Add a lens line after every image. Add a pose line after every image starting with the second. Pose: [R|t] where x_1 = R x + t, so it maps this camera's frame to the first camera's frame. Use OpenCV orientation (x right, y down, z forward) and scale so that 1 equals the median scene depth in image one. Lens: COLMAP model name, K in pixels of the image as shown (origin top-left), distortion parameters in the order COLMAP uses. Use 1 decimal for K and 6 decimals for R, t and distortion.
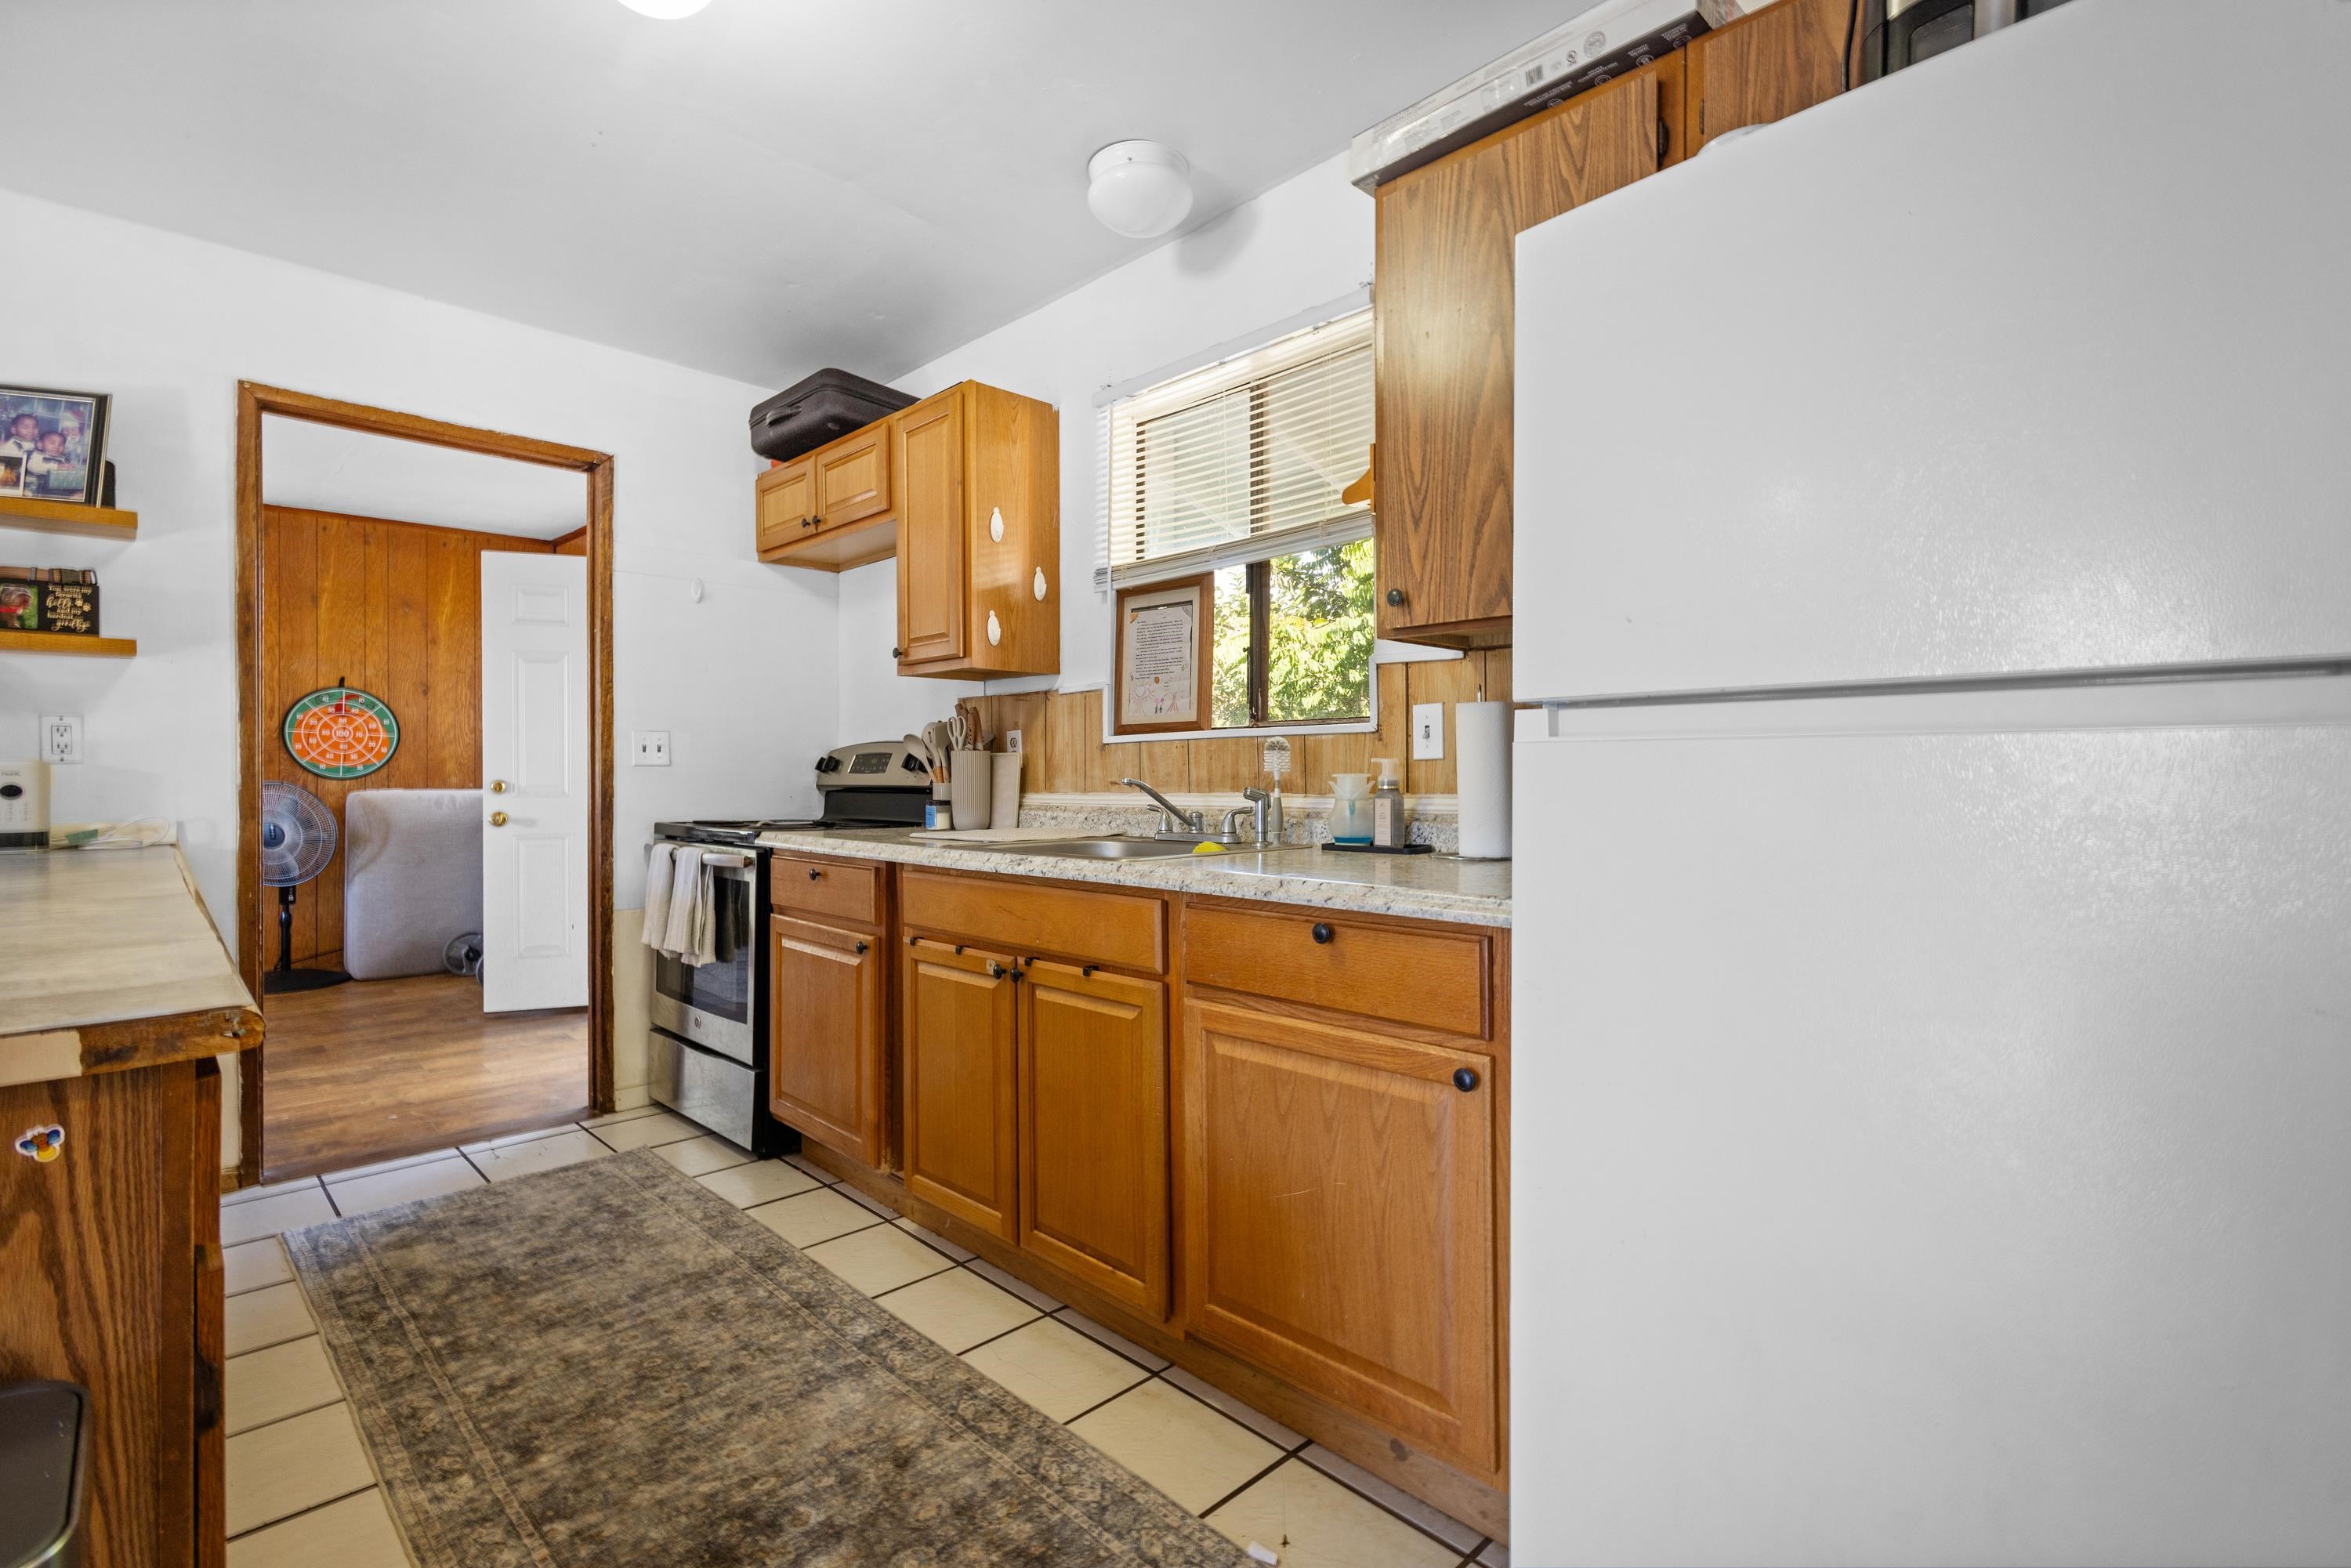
lens RADIAL K [[1091.6, 0, 1164.3], [0, 1091.6, 772.5], [0, 0, 1]] dist [-0.000913, 0.000507]
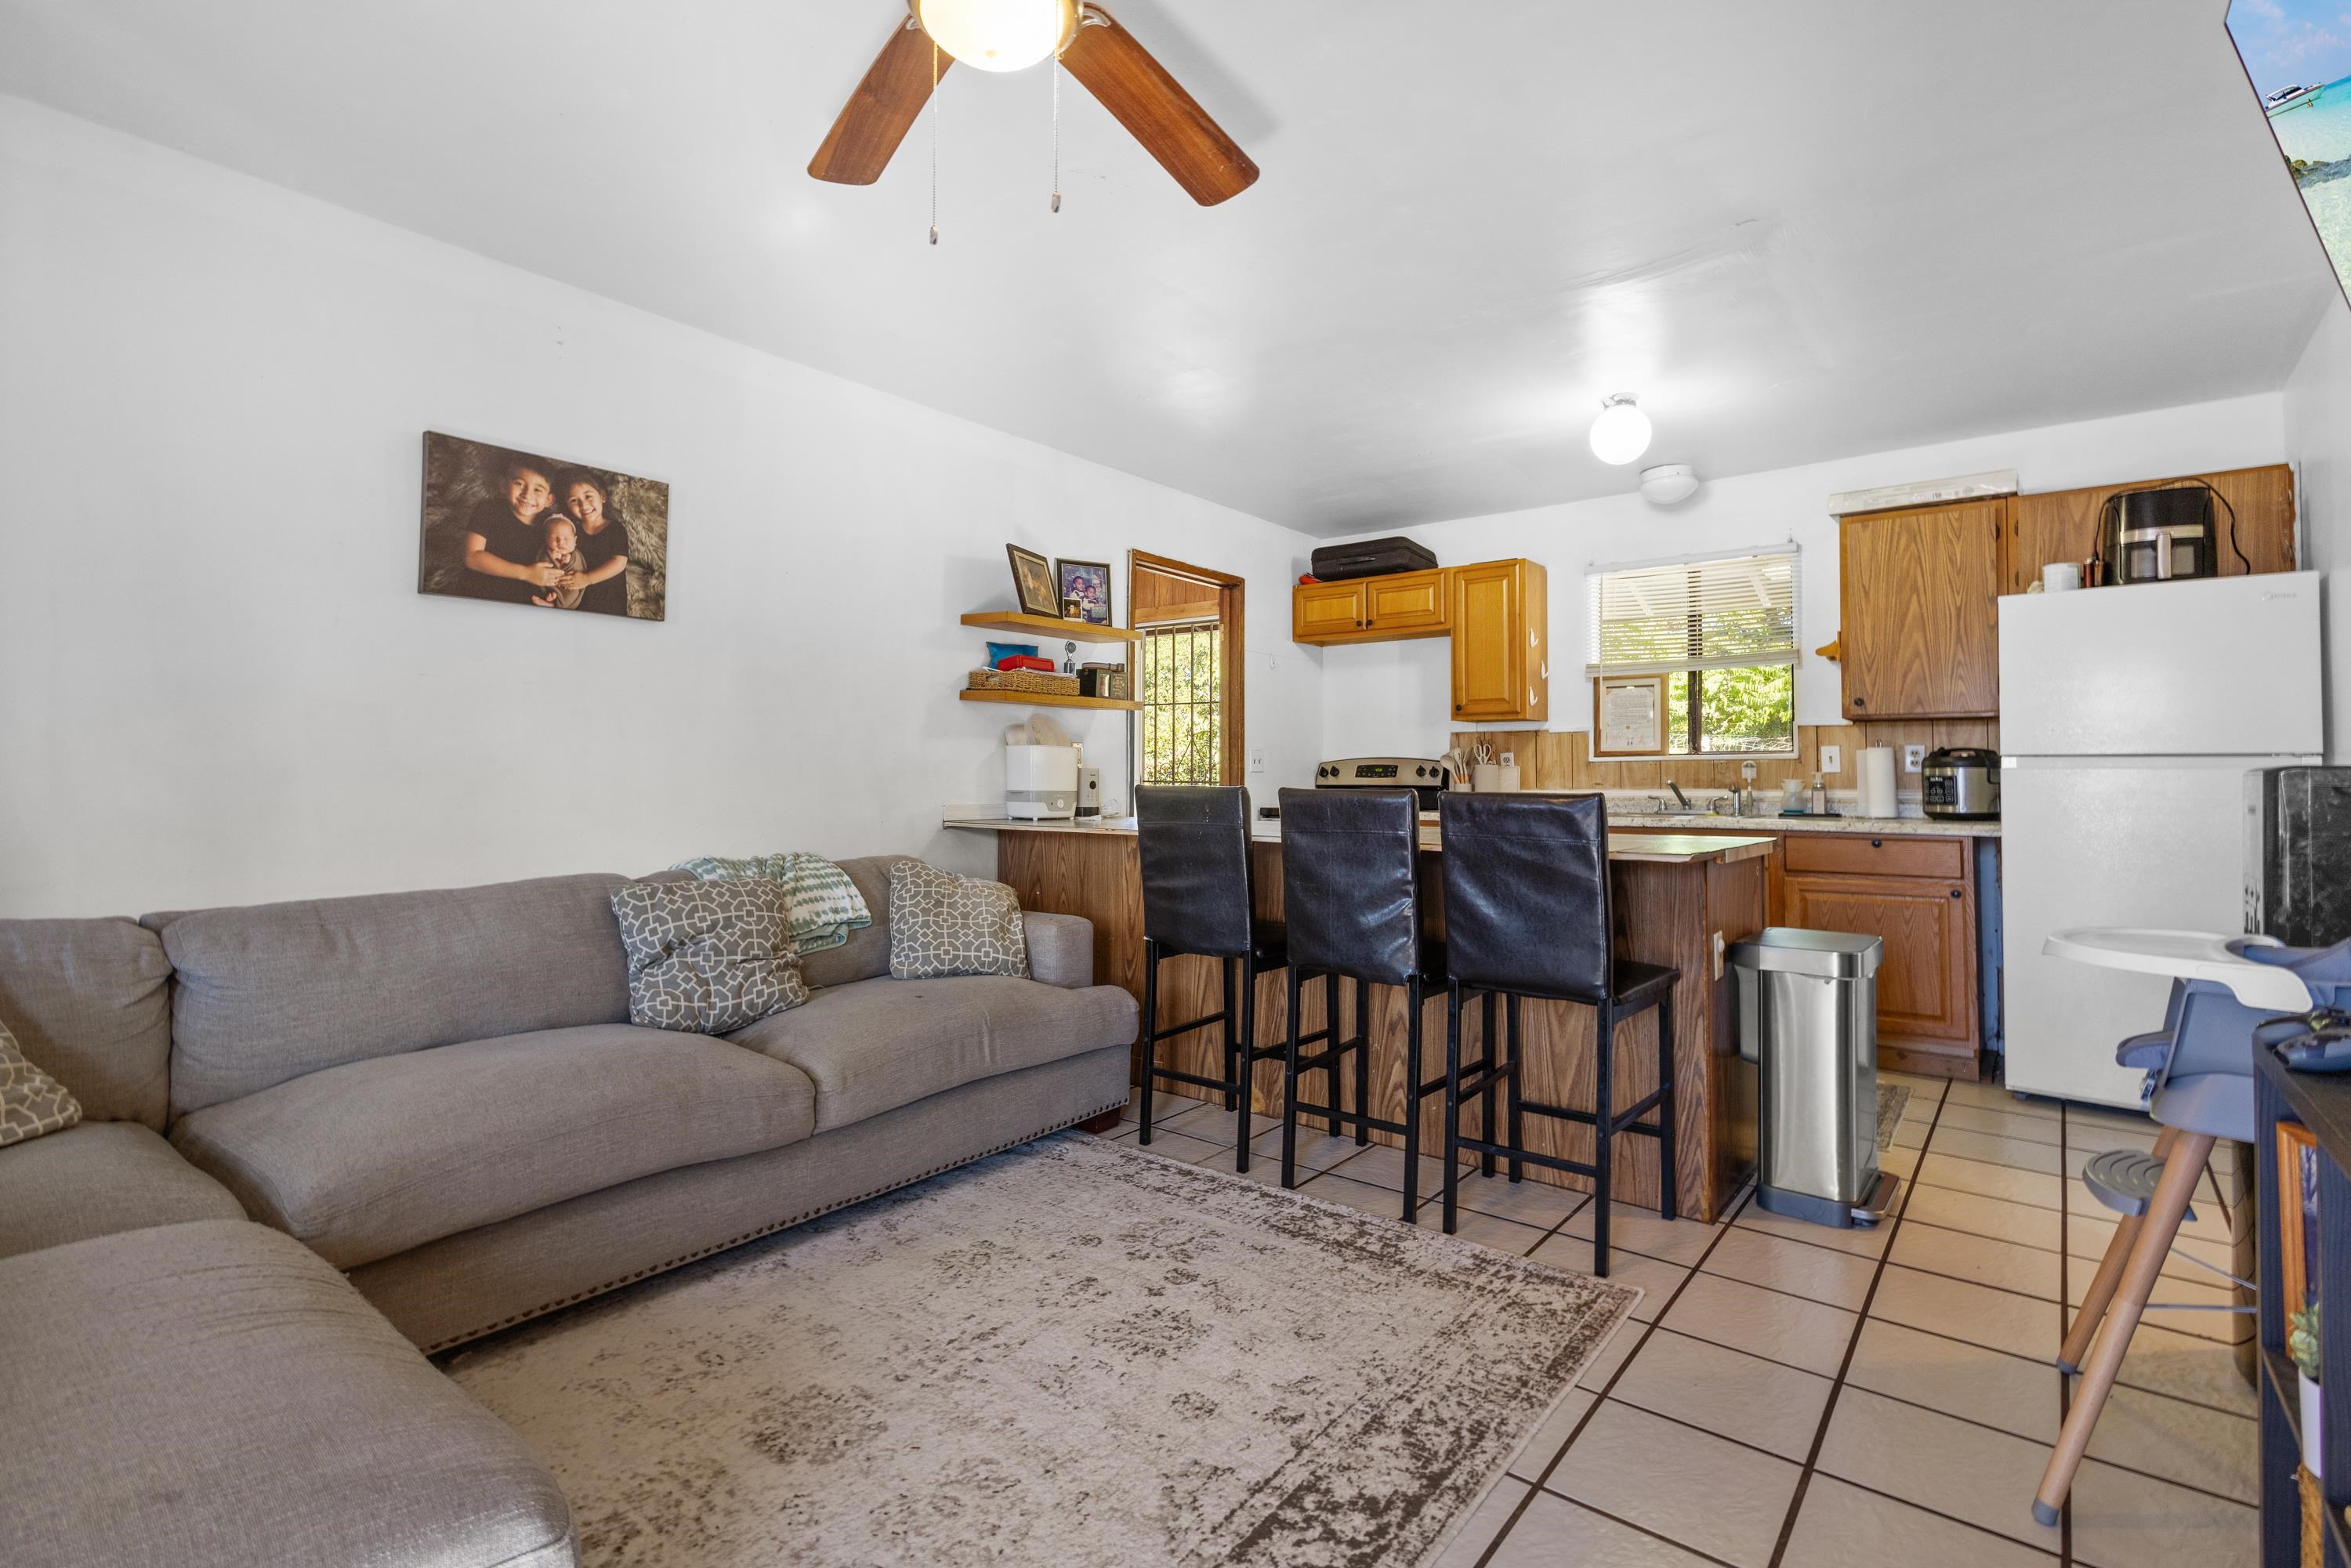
lens RADIAL K [[1091.6, 0, 1182.5], [0, 1091.6, 744.0], [0, 0, 1]] dist [-0.000913, 0.000507]
pose [[0.992848, 0.009266, 0.119029, -1.083577], [-0.005720, 0.999531, -0.030098, 0.002556], [-0.119252, 0.029202, 0.992435, -0.808774]]
